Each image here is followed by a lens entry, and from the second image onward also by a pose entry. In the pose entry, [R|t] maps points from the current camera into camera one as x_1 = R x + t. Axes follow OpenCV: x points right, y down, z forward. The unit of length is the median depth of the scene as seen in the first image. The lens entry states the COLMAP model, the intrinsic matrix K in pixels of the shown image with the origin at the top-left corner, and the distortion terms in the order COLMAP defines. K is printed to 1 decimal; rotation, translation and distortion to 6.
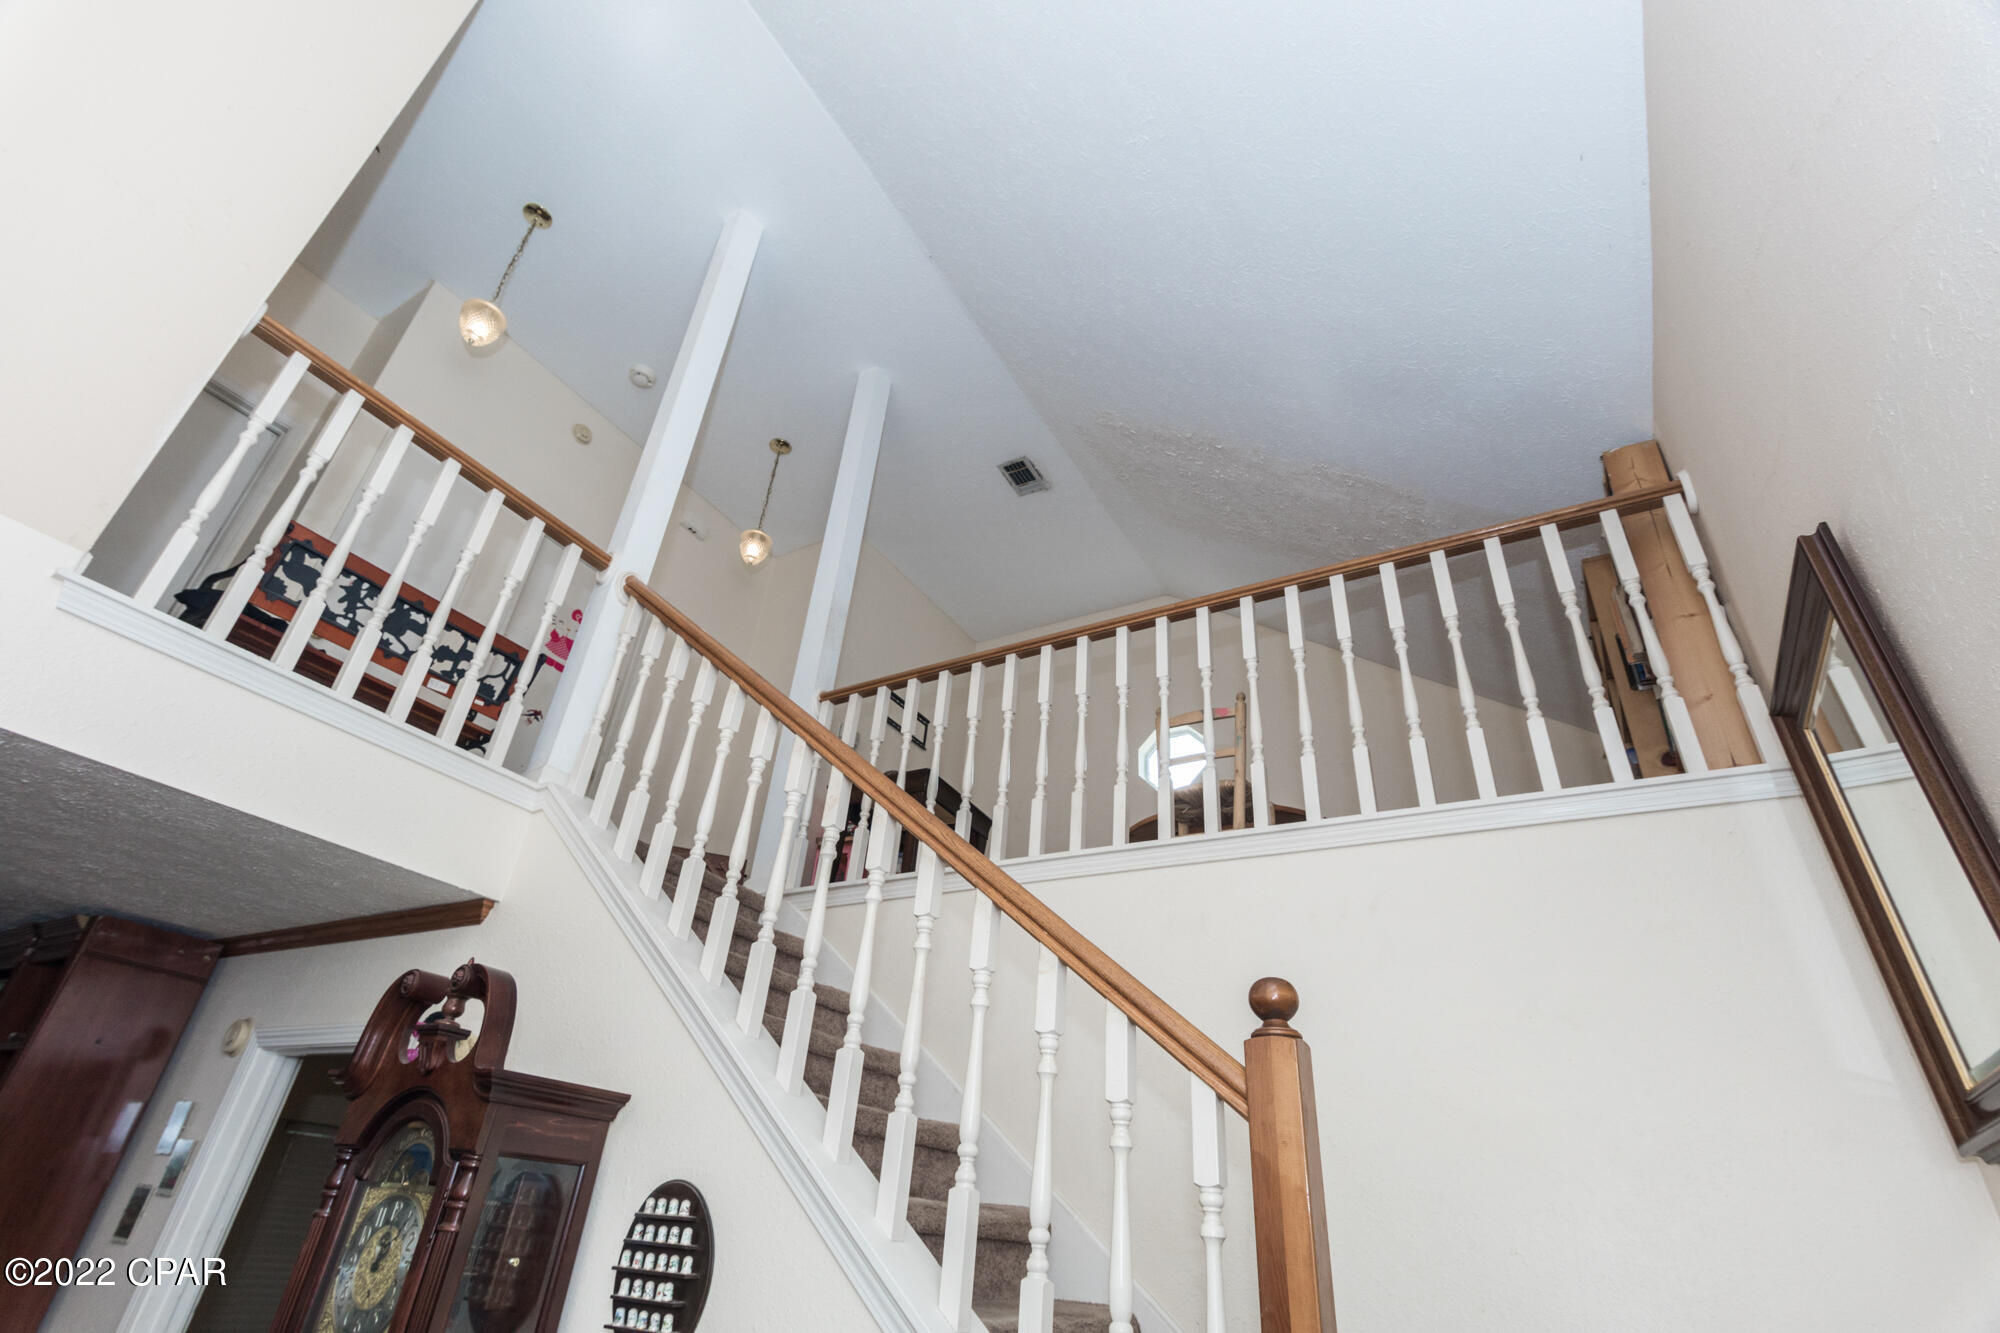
lens RADIAL K [[960.2, 0, 994.8], [0, 960.2, 660.7], [0, 0, 1]] dist [0.002979, 0.000655]
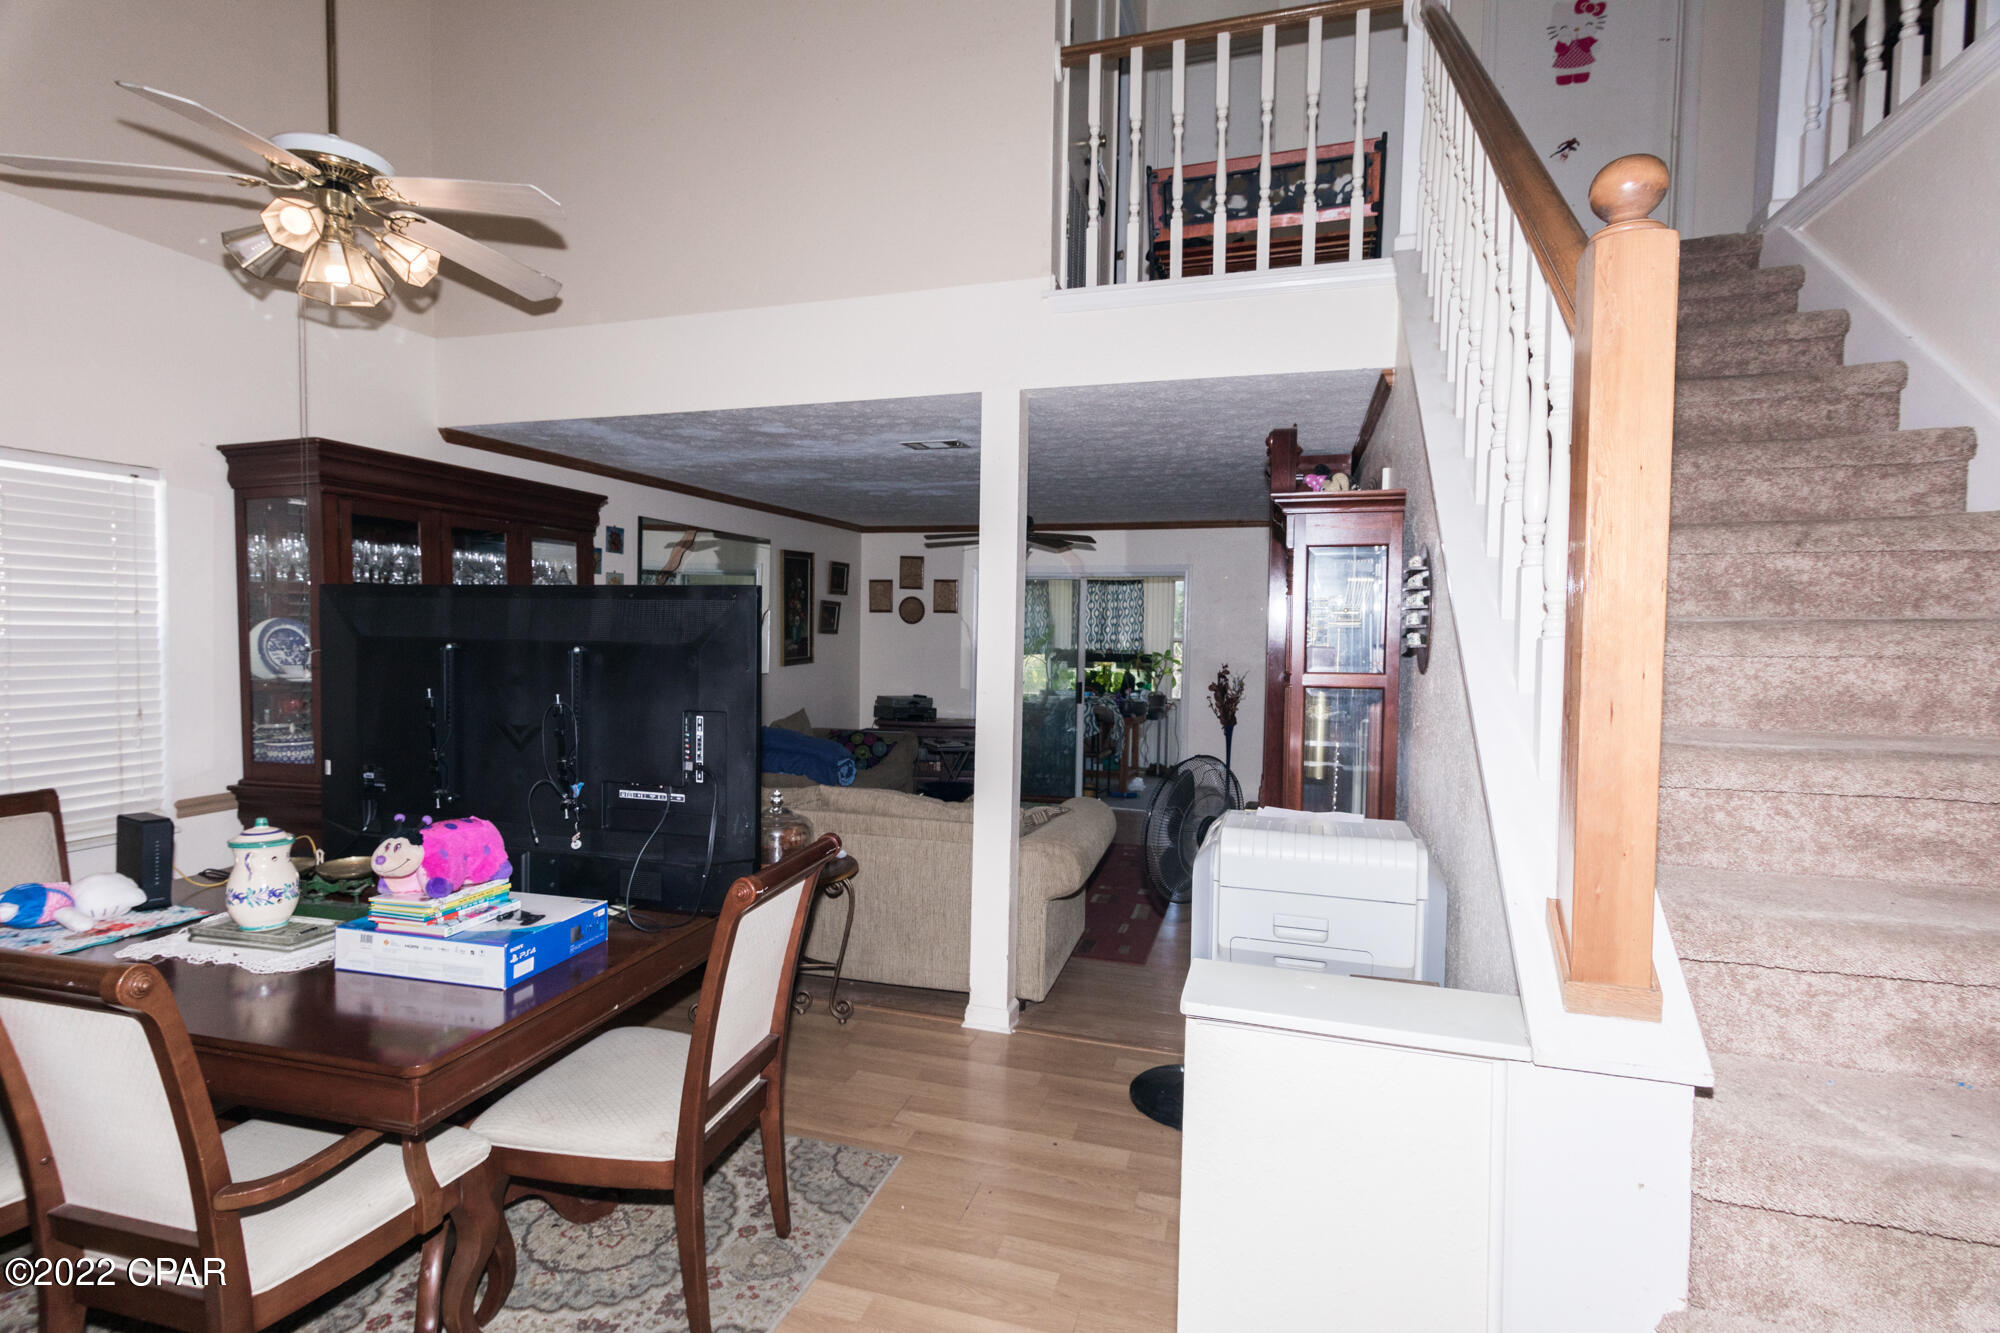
lens RADIAL K [[960.2, 0, 992.0], [0, 960.2, 670.8], [0, 0, 1]] dist [0.002979, 0.000655]
pose [[0.223758, -0.024950, -0.974325, 0.667091], [0.509959, 0.854912, 0.095222, 0.262388], [0.830586, -0.518173, 0.204017, 0.196480]]
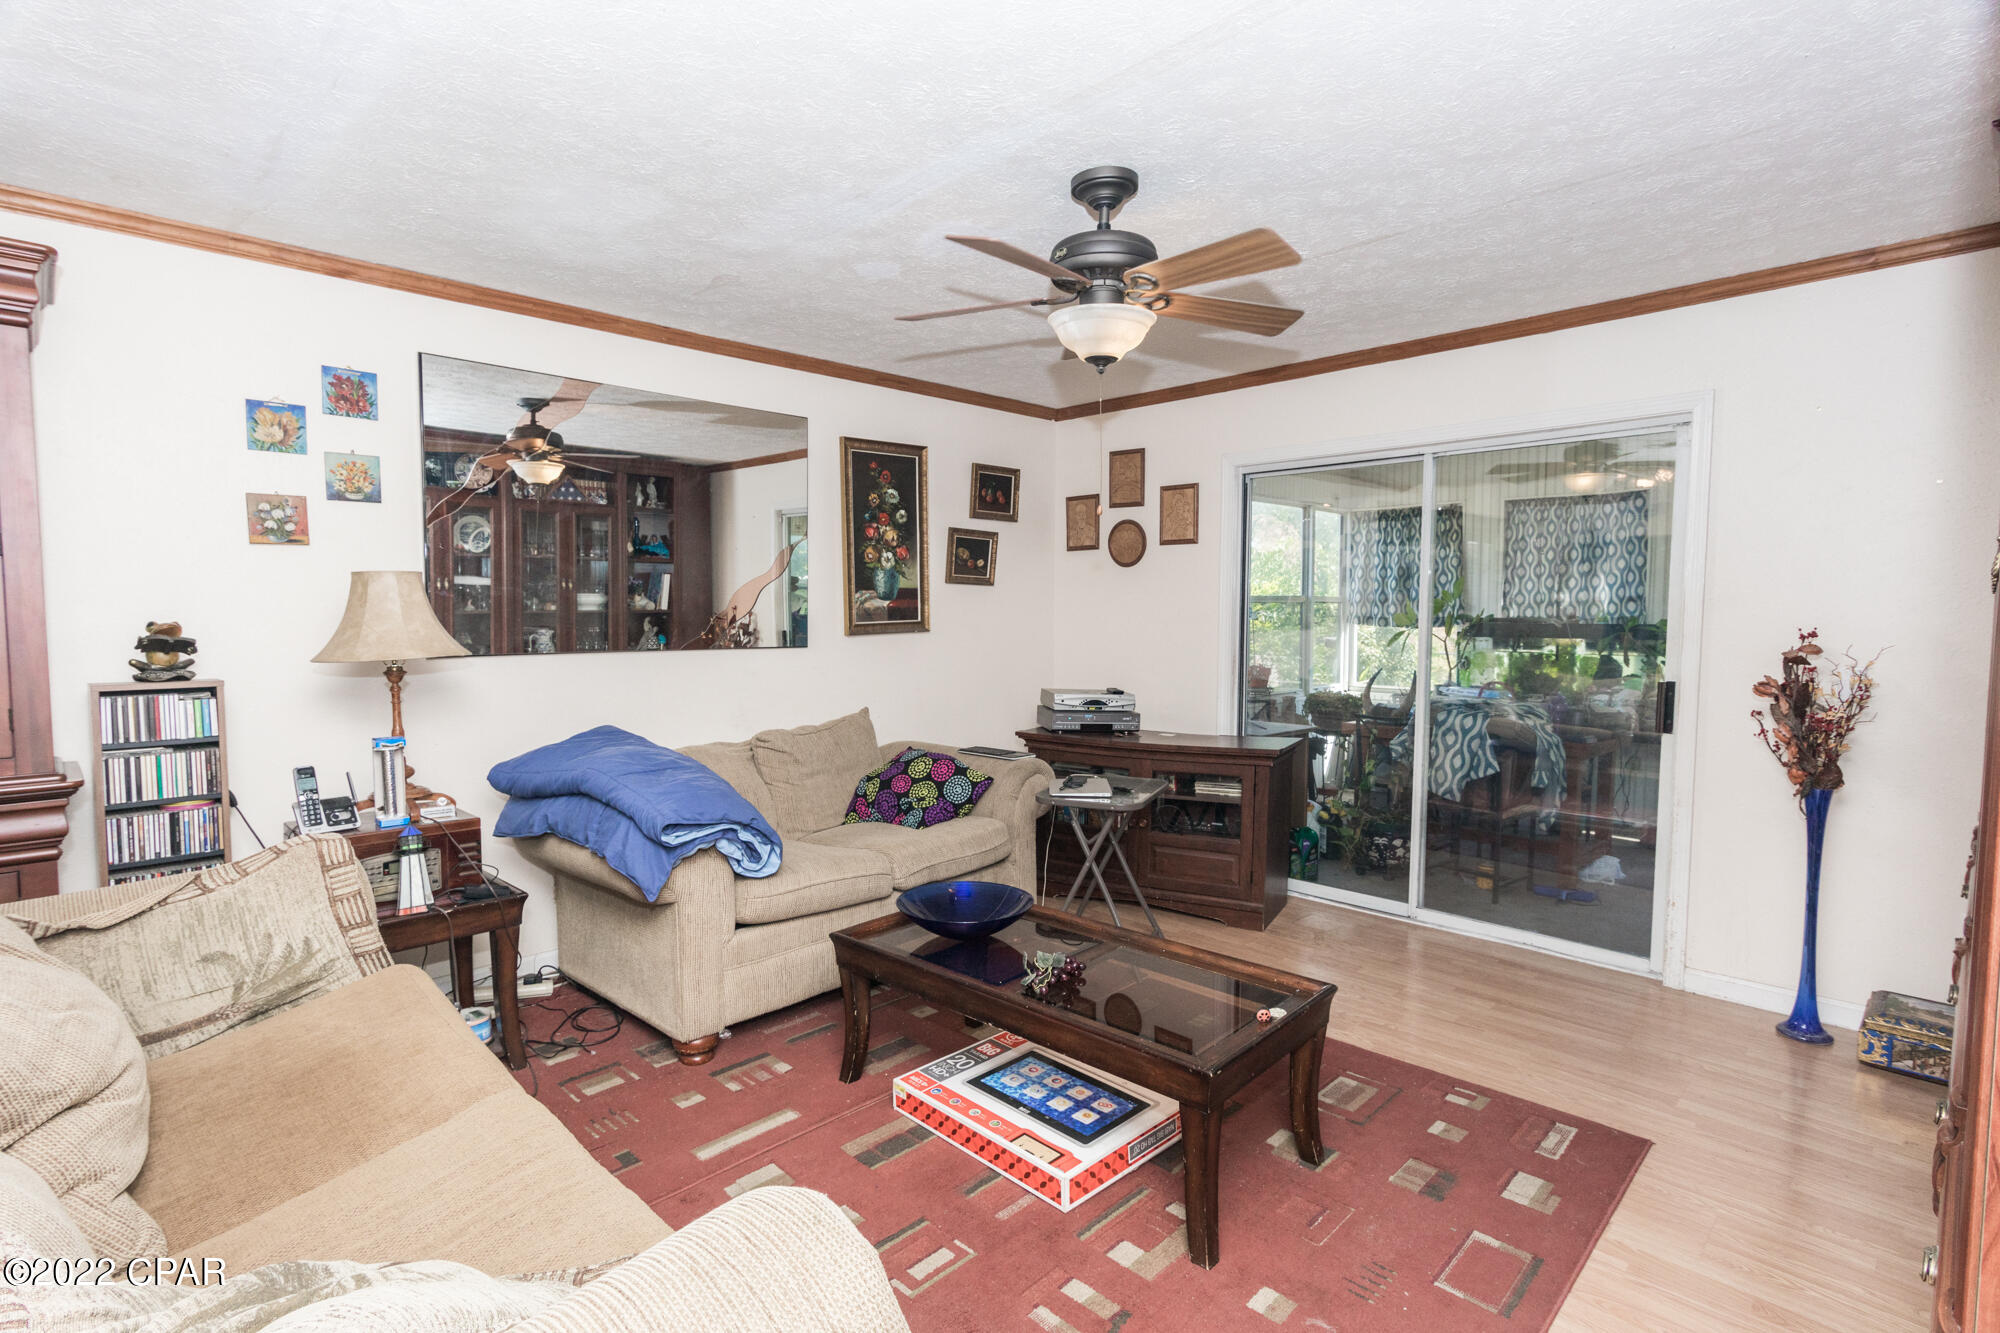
lens RADIAL K [[960.2, 0, 992.5], [0, 960.2, 672.5], [0, 0, 1]] dist [0.002979, 0.000655]
pose [[-0.267024, -0.009575, -0.963642, -1.066286], [0.485637, 0.862362, -0.143138, 0.726996], [0.832379, -0.506201, -0.225622, 1.004318]]
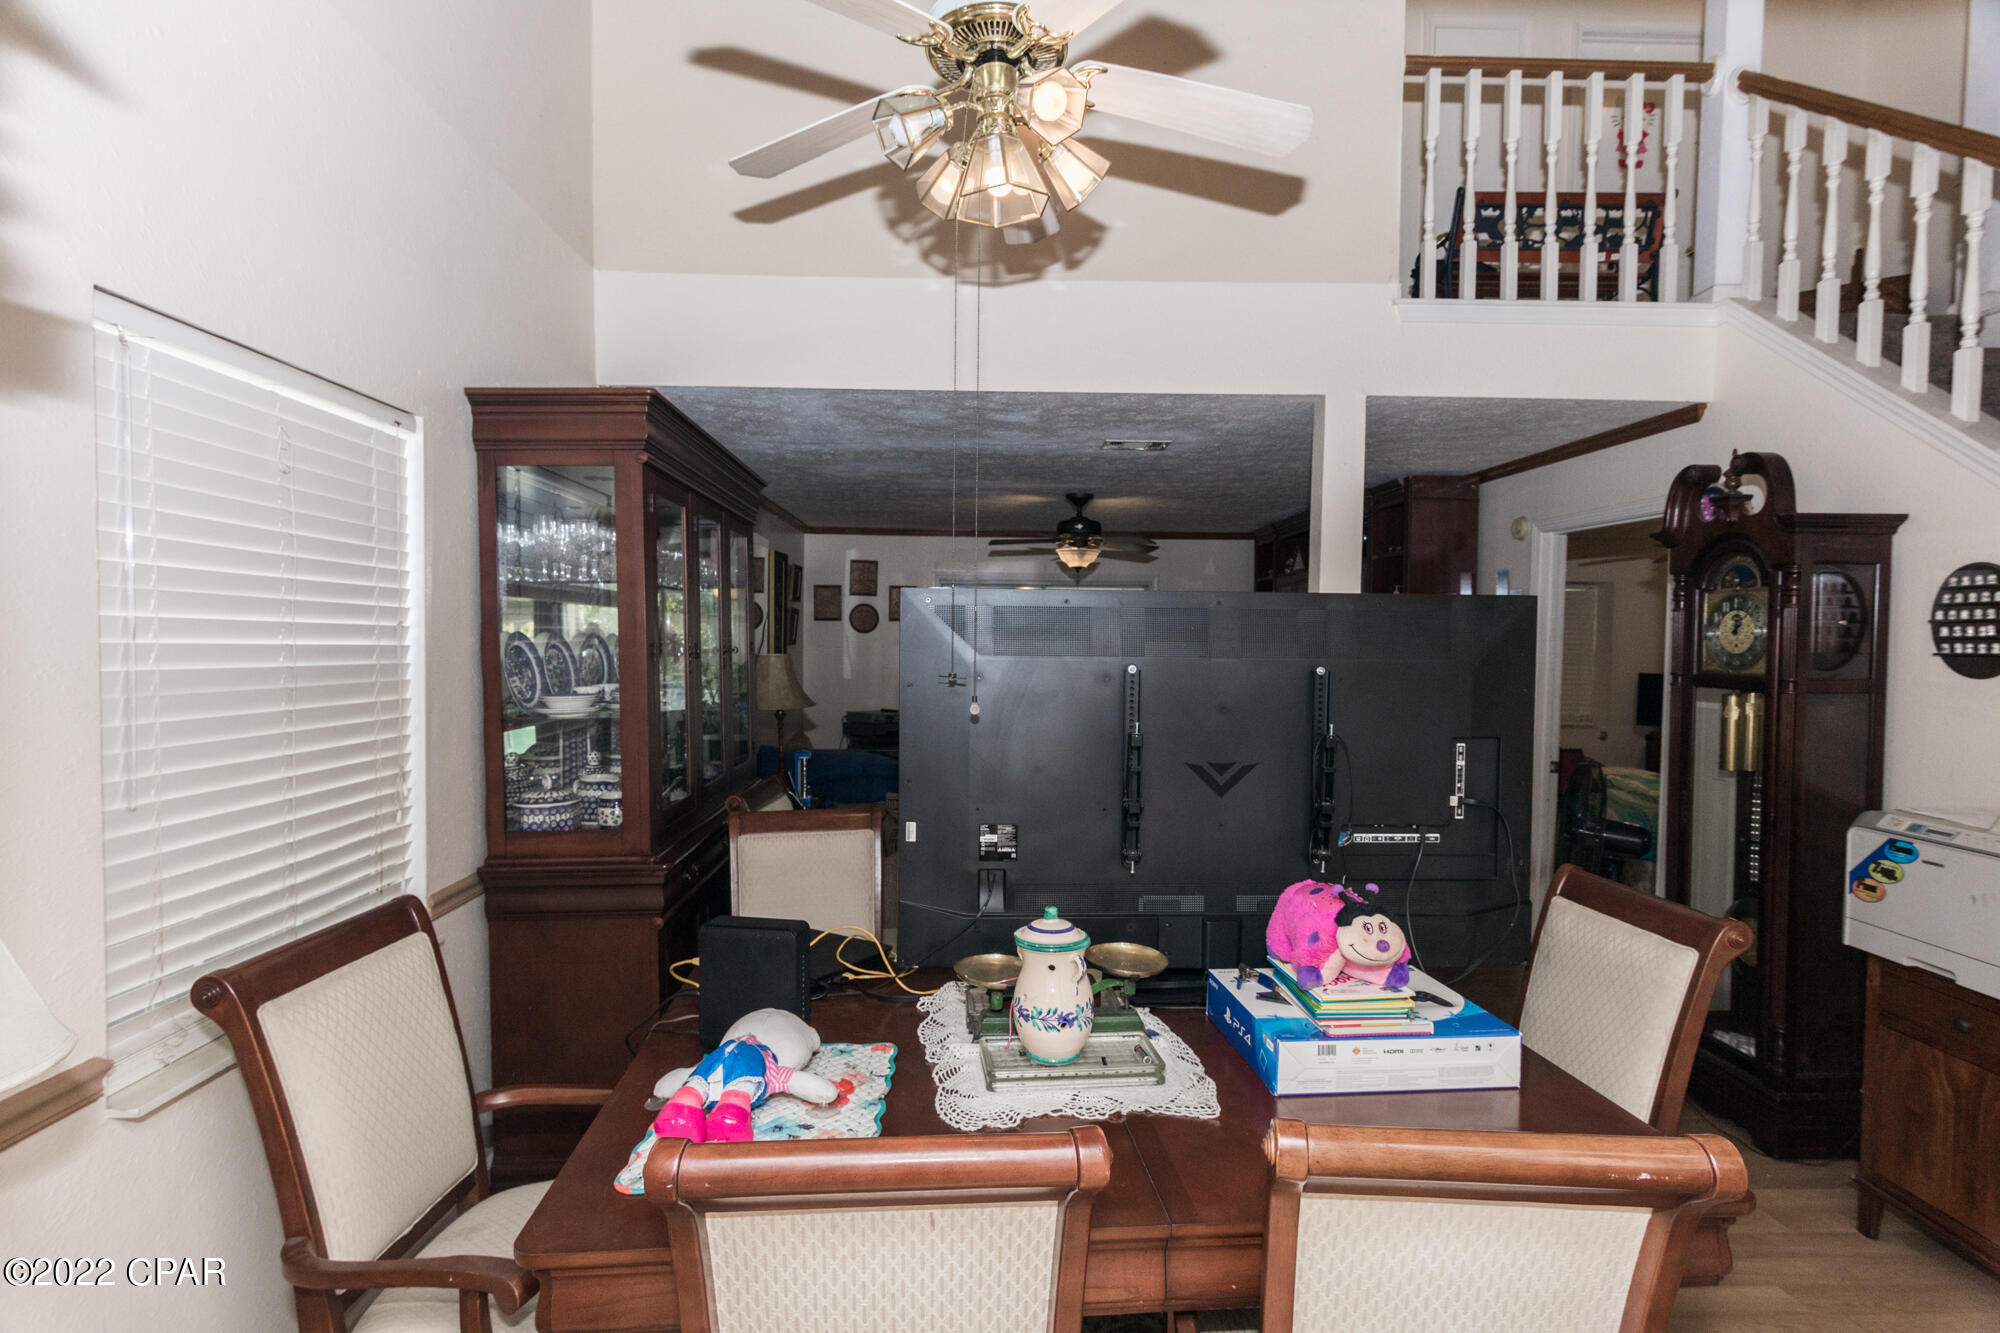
lens RADIAL K [[960.2, 0, 1003.1], [0, 960.2, 670.6], [0, 0, 1]] dist [0.002979, 0.000655]
pose [[0.533732, -0.038857, -0.844760, 0.075364], [0.465758, 0.847285, 0.255300, -0.301052], [0.705832, -0.529716, 0.470321, -0.652878]]
